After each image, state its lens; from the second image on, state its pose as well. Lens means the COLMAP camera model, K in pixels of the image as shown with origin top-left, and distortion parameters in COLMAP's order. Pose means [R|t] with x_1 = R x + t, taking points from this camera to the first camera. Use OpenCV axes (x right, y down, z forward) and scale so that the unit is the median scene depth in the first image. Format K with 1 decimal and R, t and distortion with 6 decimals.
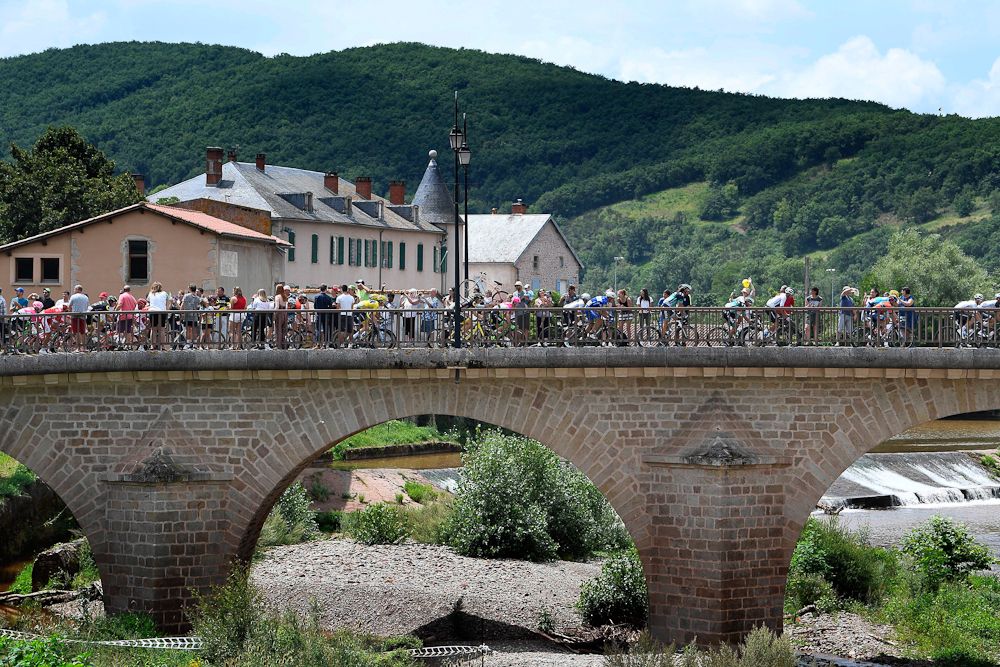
lens RADIAL K [[3077.8, 0, 498.6], [0, 3077.8, 328.1], [0, 0, 1]] dist [0.718605, 0.000000]
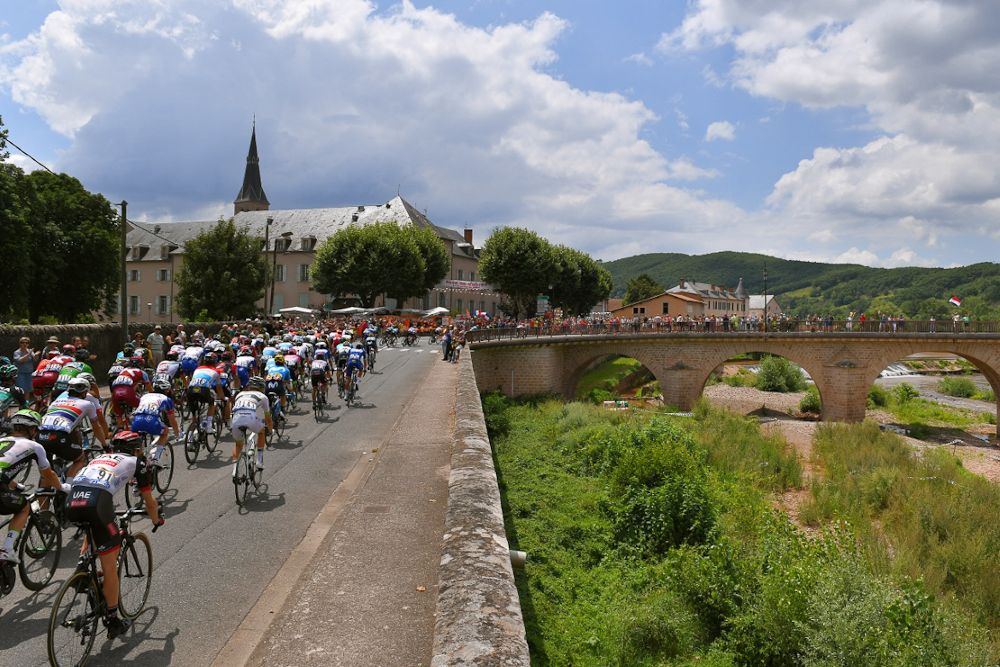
lens RADIAL K [[689.5, 0, 500.6], [0, 689.5, 332.4], [0, 0, 1]] dist [-0.000202, 0.000381]
pose [[0.955500, 0.004551, -0.294956, -0.061053], [-0.001742, 0.999951, 0.009784, -0.000298], [0.294986, -0.008834, 0.955461, 0.150876]]
